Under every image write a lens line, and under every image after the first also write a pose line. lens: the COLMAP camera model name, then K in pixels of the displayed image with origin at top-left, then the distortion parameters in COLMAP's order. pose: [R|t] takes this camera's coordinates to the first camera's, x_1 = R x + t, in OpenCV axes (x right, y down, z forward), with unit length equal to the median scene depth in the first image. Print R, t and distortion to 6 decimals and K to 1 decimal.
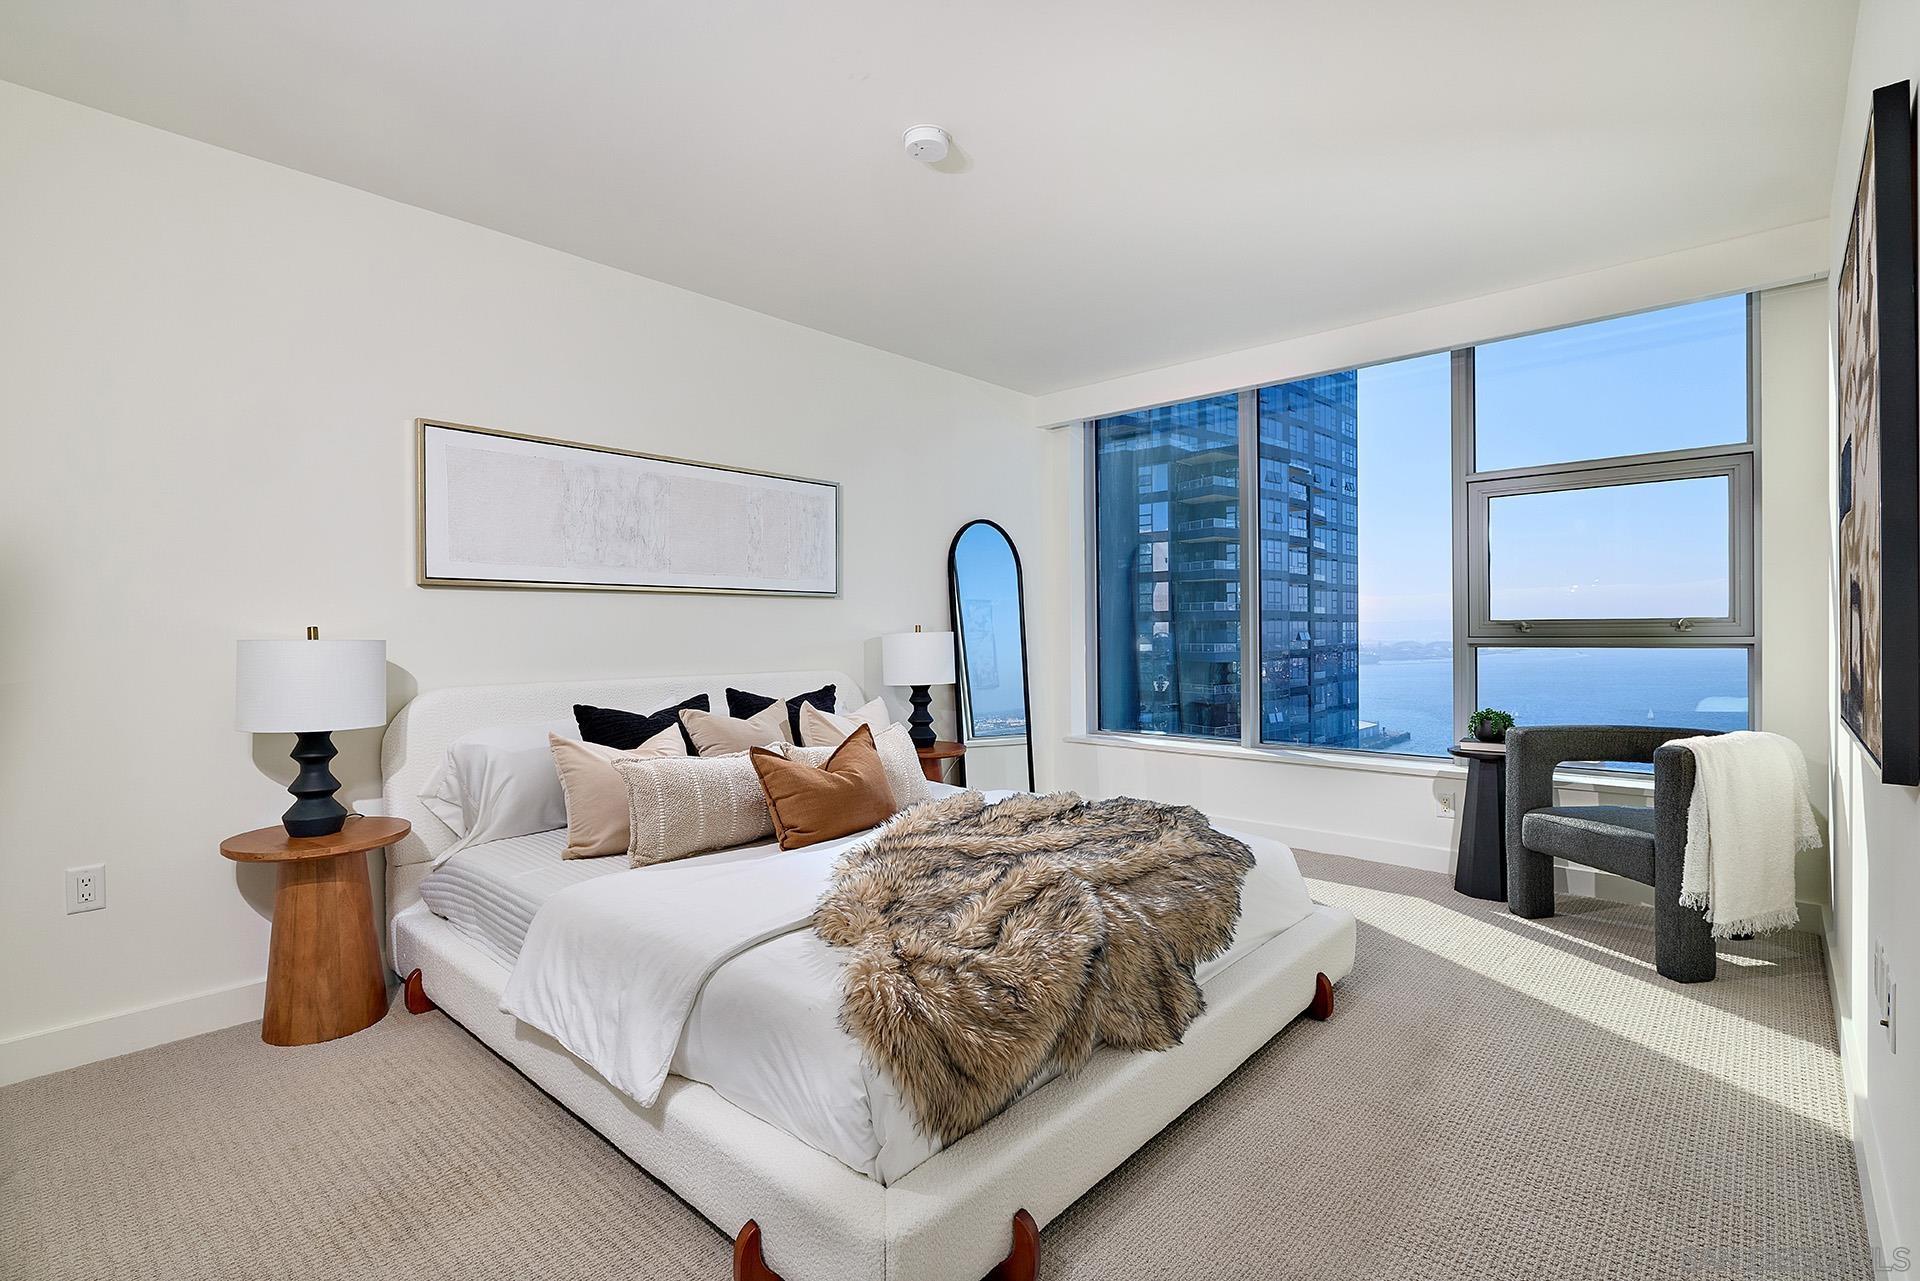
lens RADIAL K [[892.7, 0, 960.0], [0, 892.7, 640.5], [0, 0, 1]] dist [0.004785, 0.000362]
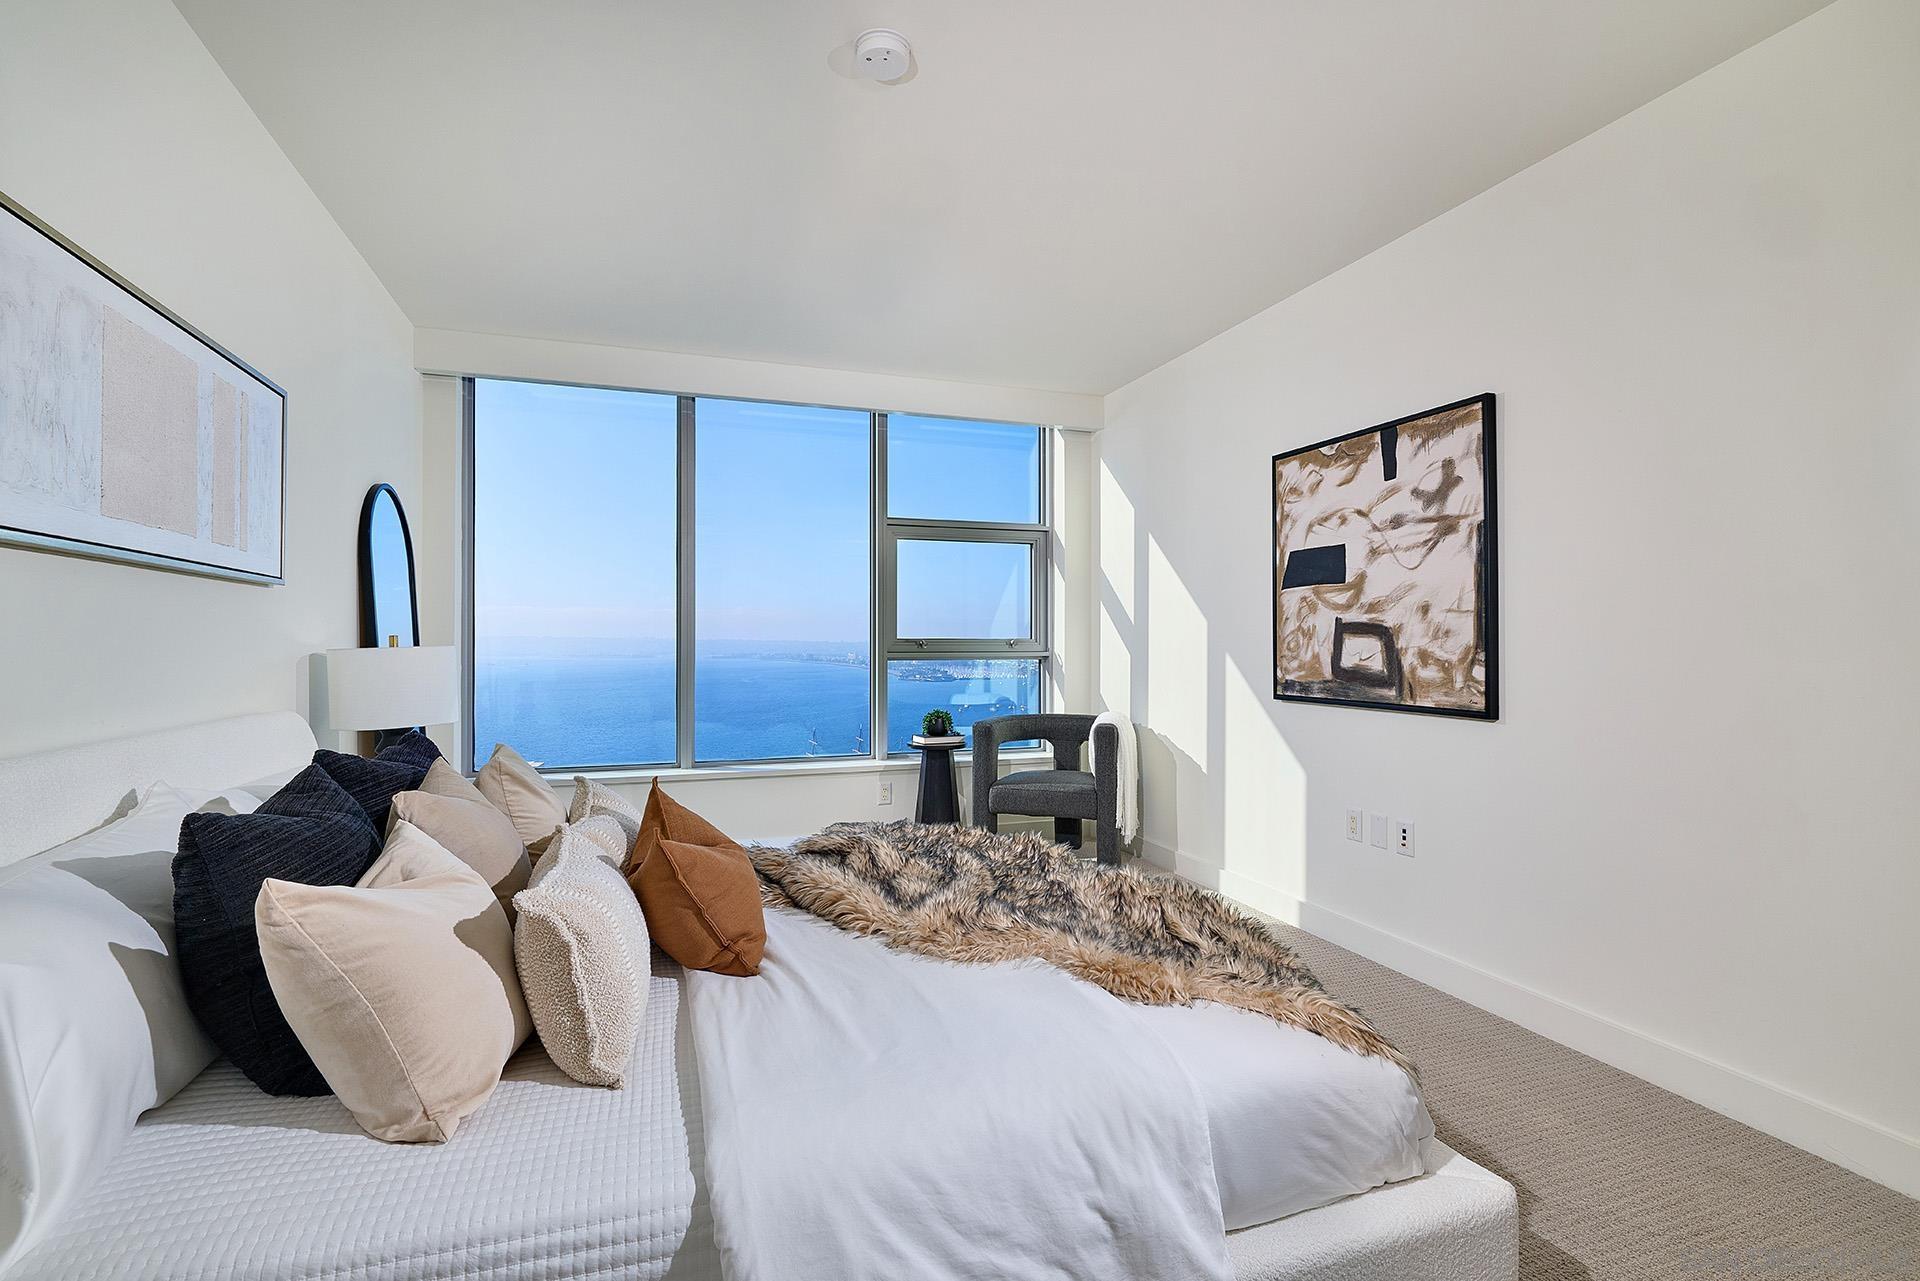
lens RADIAL K [[892.7, 0, 960.0], [0, 892.7, 640.5], [0, 0, 1]] dist [0.004785, 0.000362]
pose [[0.482374, 0.010018, 0.875908, -0.484757], [0.004291, 0.999896, -0.013800, -0.002782], [-0.875955, 0.010415, 0.482280, 0.365771]]
